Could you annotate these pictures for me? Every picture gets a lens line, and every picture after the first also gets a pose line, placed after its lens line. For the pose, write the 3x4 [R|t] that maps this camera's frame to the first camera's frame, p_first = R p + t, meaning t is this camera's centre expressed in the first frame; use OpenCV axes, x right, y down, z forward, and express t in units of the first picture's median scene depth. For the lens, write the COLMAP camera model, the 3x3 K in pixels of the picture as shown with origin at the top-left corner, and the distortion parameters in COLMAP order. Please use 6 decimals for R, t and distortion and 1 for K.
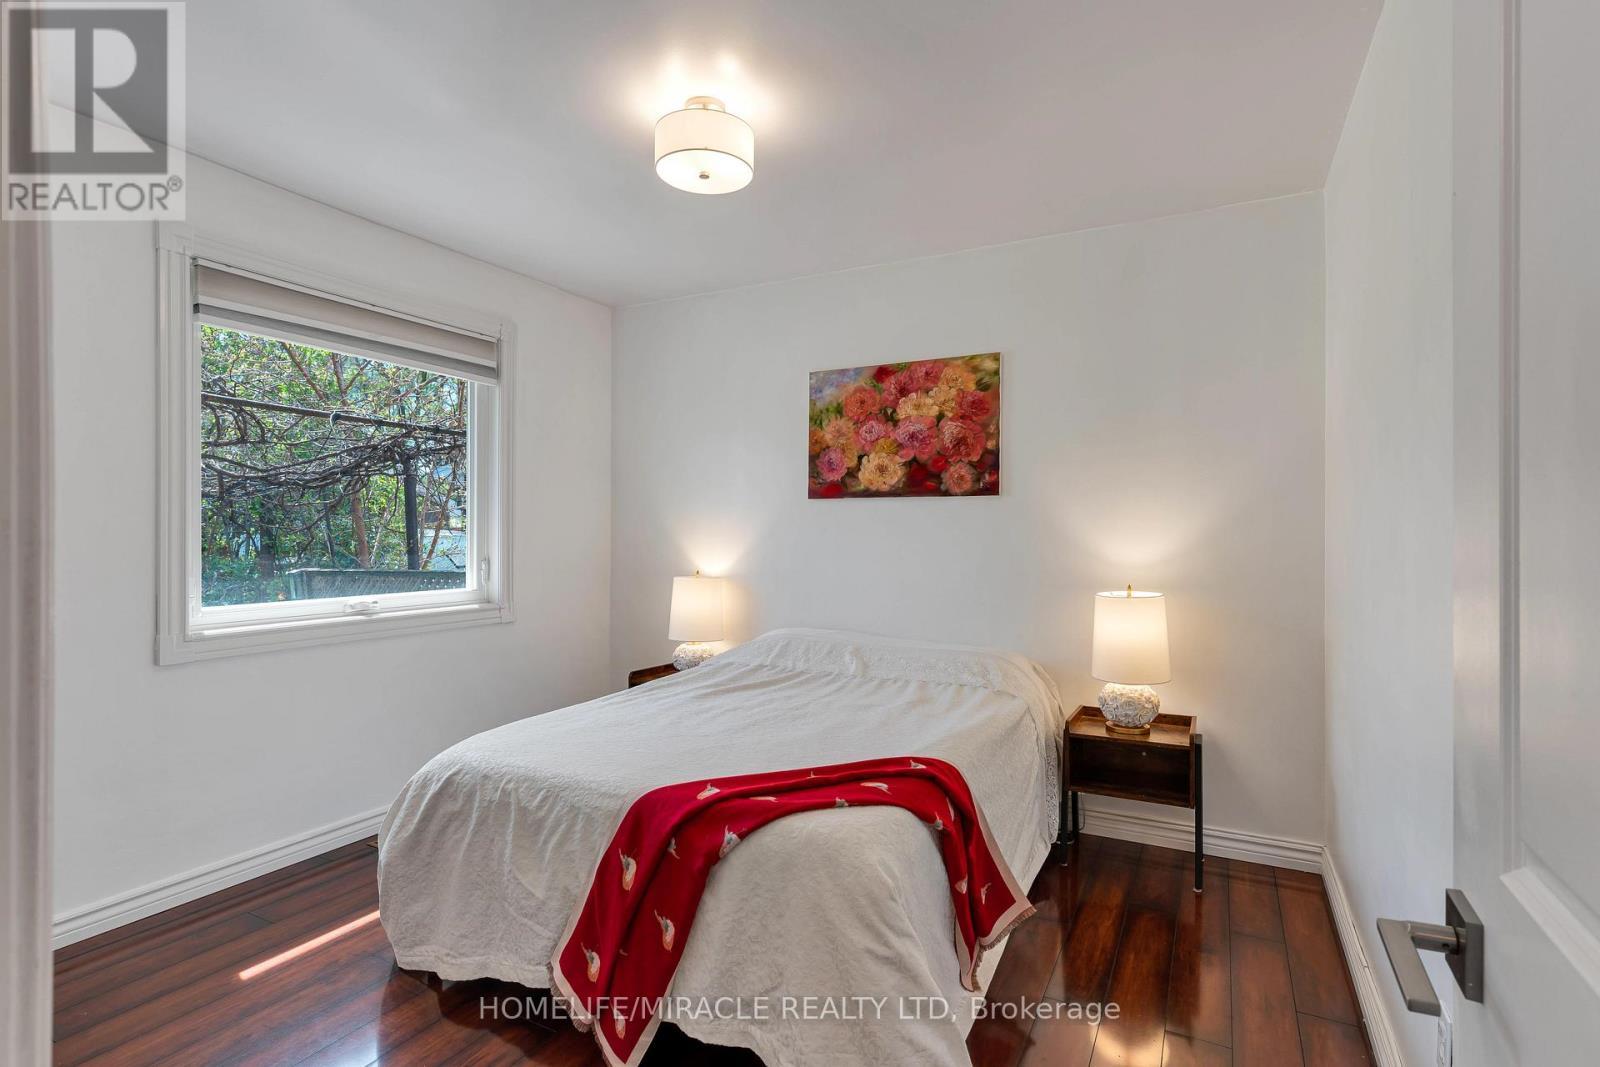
lens RADIAL K [[749.1, 0, 787.9], [0, 749.1, 537.5], [0, 0, 1]] dist [-0.000123, 0.000433]
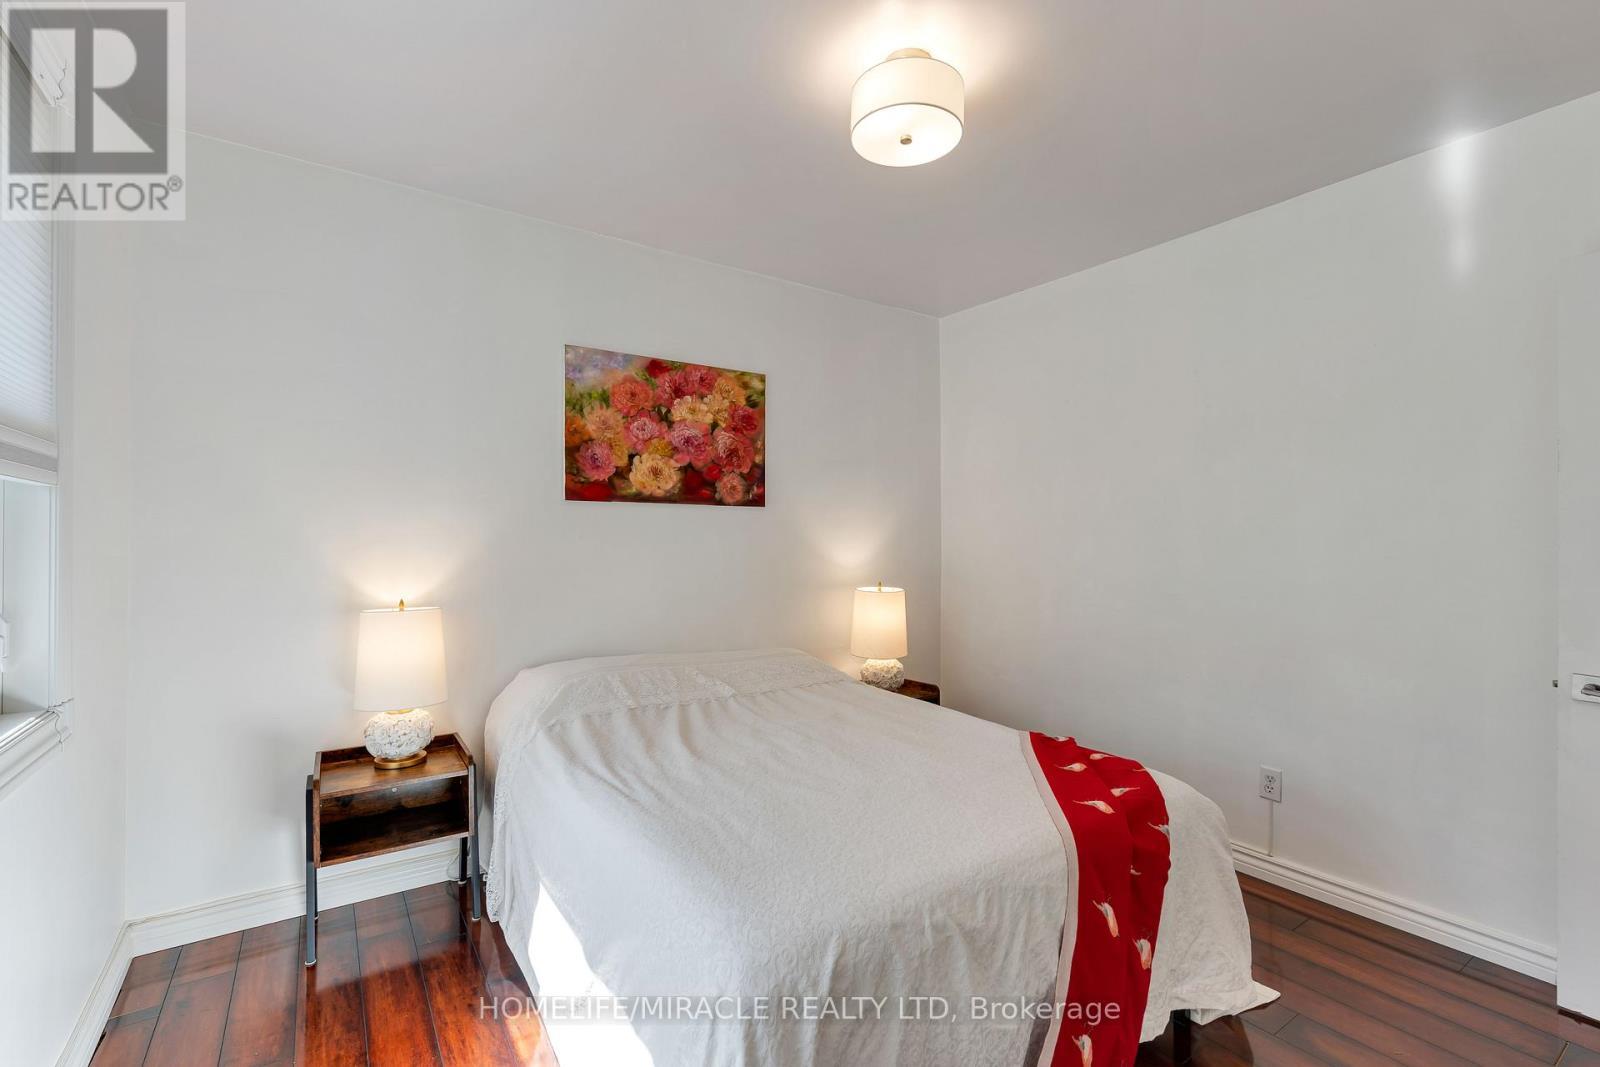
lens RADIAL K [[720.6, 0, 784.7], [0, 720.6, 529.9], [0, 0, 1]] dist [-0.002461, -0.001029]
pose [[0.472860, 0.006569, 0.881113, -0.584693], [0.003508, 0.999950, -0.009338, -0.012559], [-0.881131, 0.007506, 0.472814, 0.456663]]
